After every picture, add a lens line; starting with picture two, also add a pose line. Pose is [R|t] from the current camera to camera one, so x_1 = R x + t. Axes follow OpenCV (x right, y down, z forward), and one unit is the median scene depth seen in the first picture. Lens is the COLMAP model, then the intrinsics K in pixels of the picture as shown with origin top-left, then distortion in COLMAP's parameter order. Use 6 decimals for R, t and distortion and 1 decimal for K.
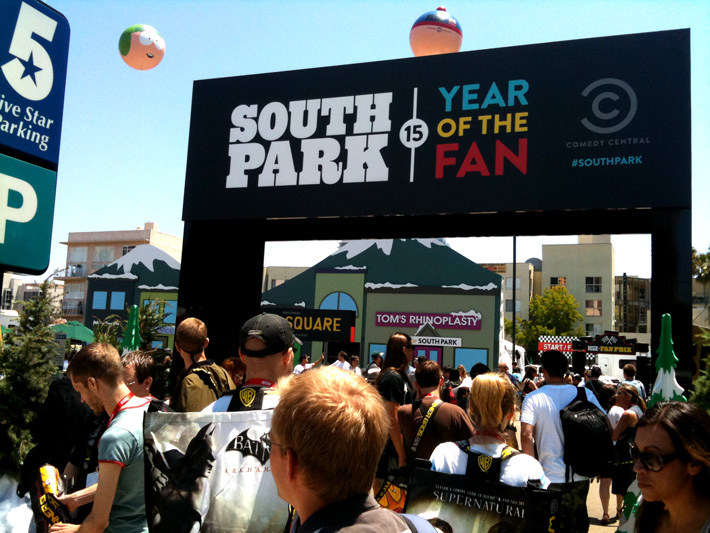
lens RADIAL K [[761.9, 0, 354.9], [0, 761.9, 265.8], [0, 0, 1]] dist [0.010366, 0.000000]
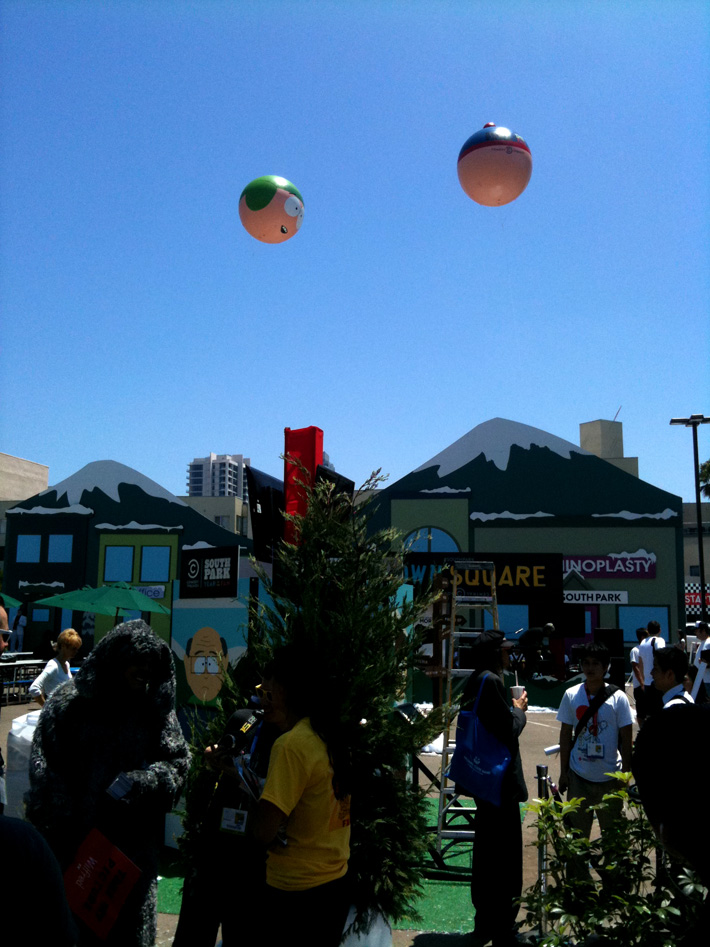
lens RADIAL K [[1016.2, 0, 355.1], [0, 1016.2, 474.7], [0, 0, 1]] dist [0.010366, 0.000000]
pose [[0.987739, -0.012844, 0.155585, -0.234244], [0.015932, 0.999700, -0.018614, 0.004315], [-0.155300, 0.020865, 0.987647, 0.140079]]
